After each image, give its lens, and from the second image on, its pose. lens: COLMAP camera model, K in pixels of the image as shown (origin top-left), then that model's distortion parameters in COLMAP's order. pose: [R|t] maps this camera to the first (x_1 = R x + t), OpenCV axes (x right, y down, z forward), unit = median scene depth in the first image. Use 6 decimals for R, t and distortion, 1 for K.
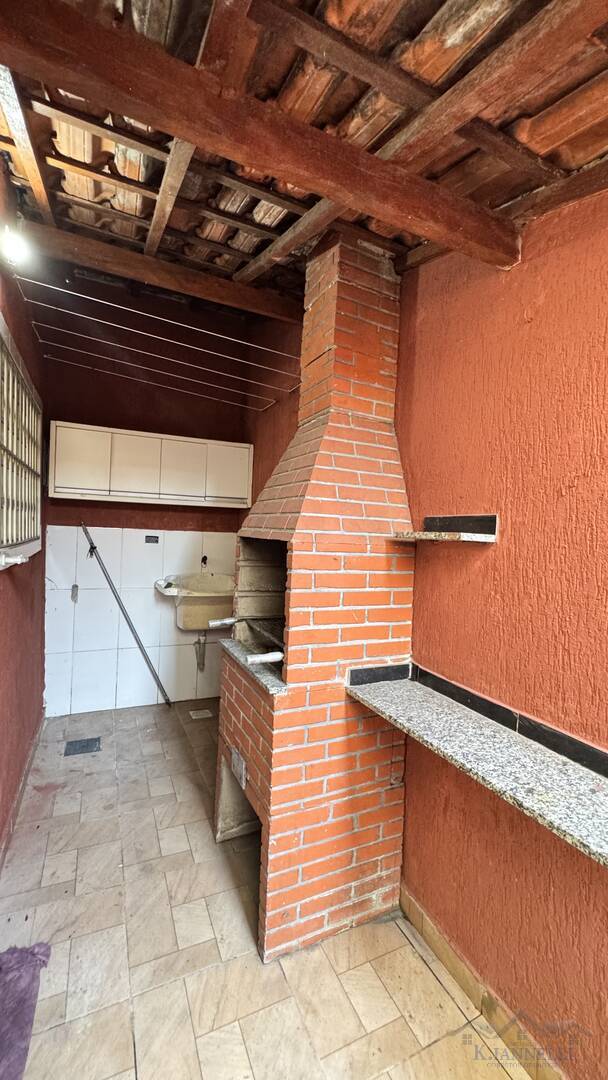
lens RADIAL K [[437.2, 0, 303.1], [0, 437.2, 539.9], [0, 0, 1]] dist [0.002940, 0.000431]
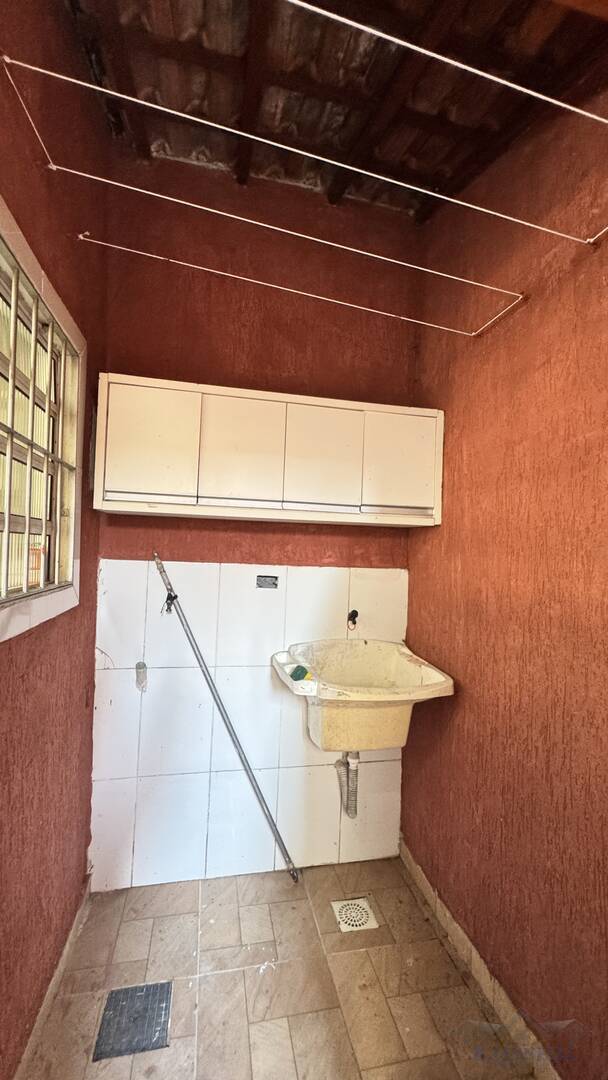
lens RADIAL K [[437.2, 0, 304.0], [0, 437.2, 543.8], [0, 0, 1]] dist [0.002940, 0.000431]
pose [[0.975498, -0.010876, -0.219739, -0.173843], [-0.000697, 0.998620, -0.052522, -0.021419], [0.220007, 0.051389, 0.974144, 0.452826]]
